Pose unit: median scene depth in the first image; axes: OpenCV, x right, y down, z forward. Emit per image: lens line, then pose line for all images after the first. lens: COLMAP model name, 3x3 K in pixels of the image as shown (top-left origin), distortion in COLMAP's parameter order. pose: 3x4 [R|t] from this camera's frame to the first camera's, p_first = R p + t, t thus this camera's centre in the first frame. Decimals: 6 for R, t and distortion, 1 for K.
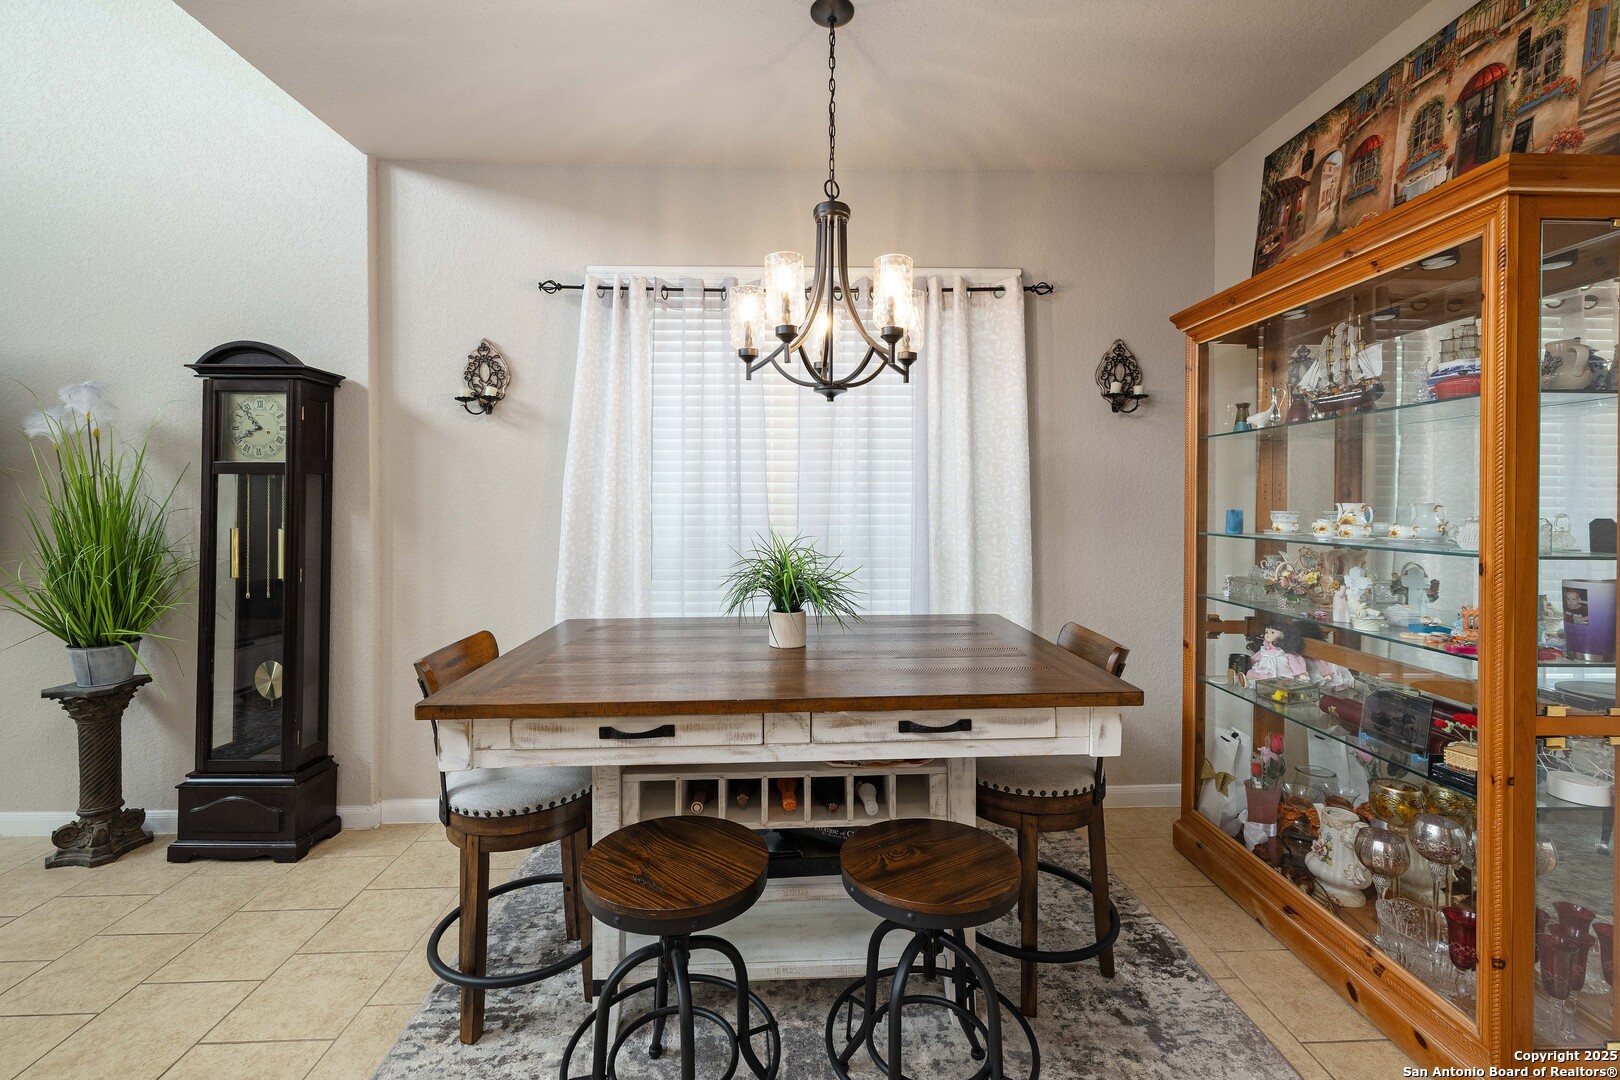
lens RADIAL K [[687.6, 0, 815.8], [0, 687.6, 496.4], [0, 0, 1]] dist [0.001183, -0.000450]
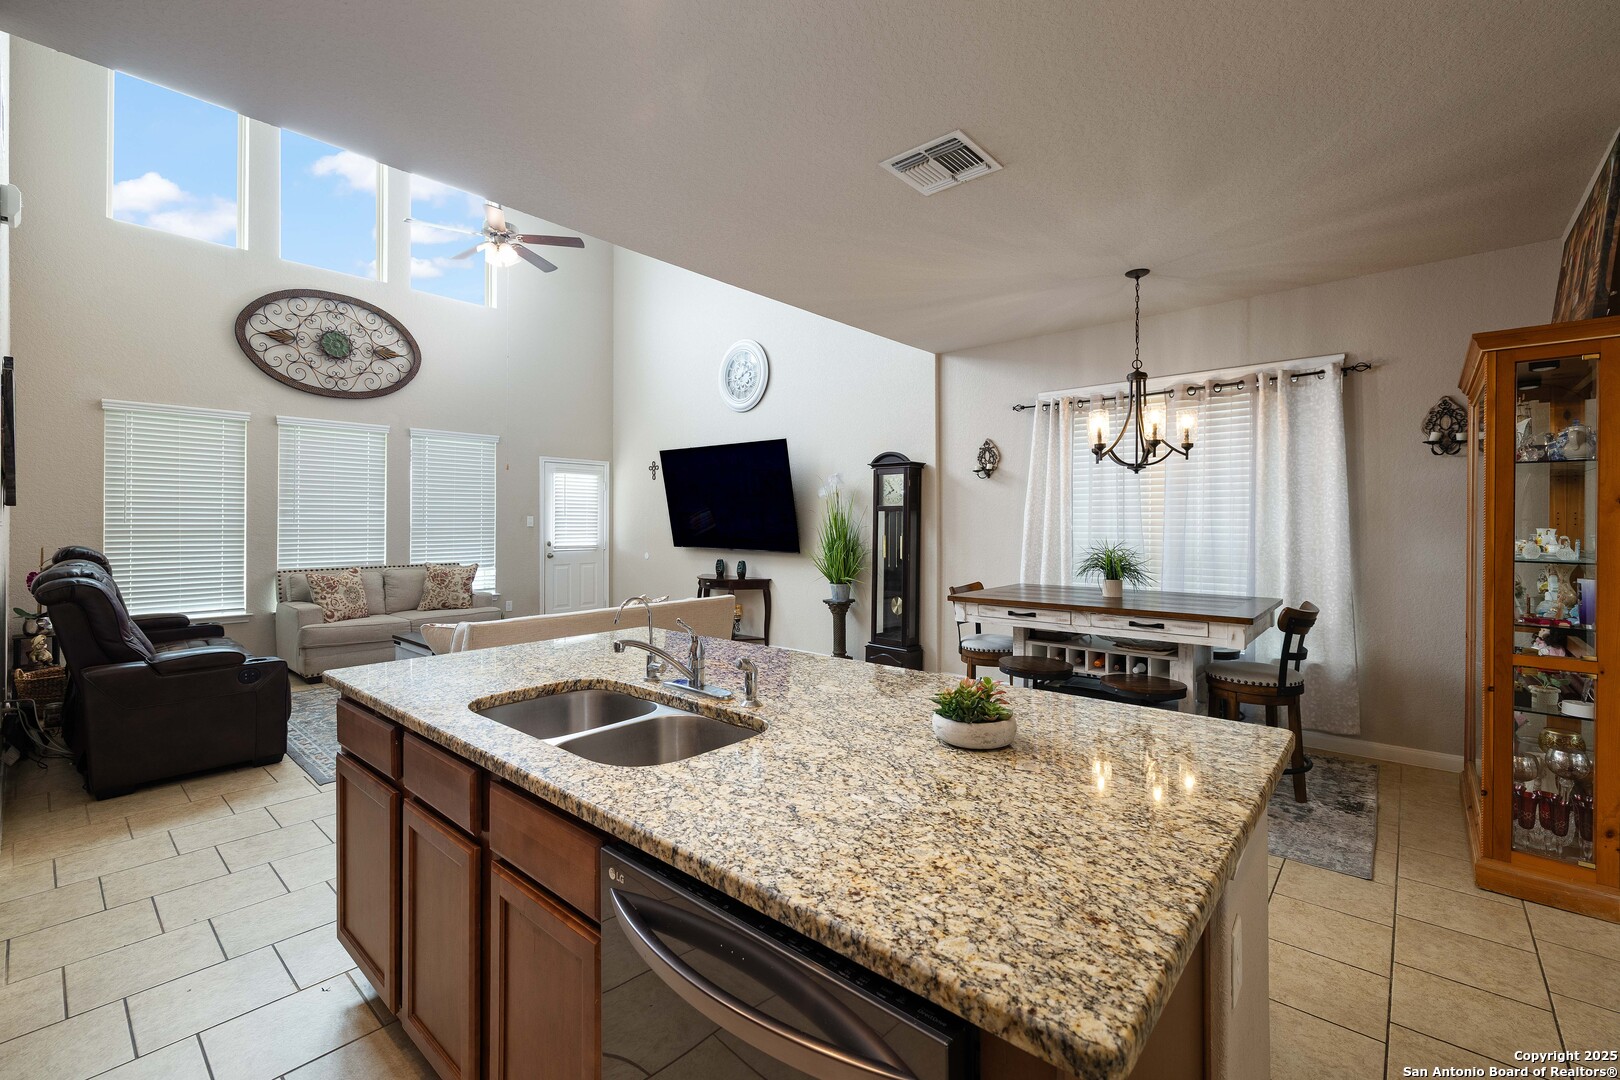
lens RADIAL K [[687.6, 0, 809.3], [0, 687.6, 526.0], [0, 0, 1]] dist [0.001183, -0.000450]
pose [[0.721274, 0.006039, -0.692624, 0.510337], [0.003902, 0.999911, 0.012782, -0.013363], [0.692639, -0.011922, 0.721186, -0.757190]]
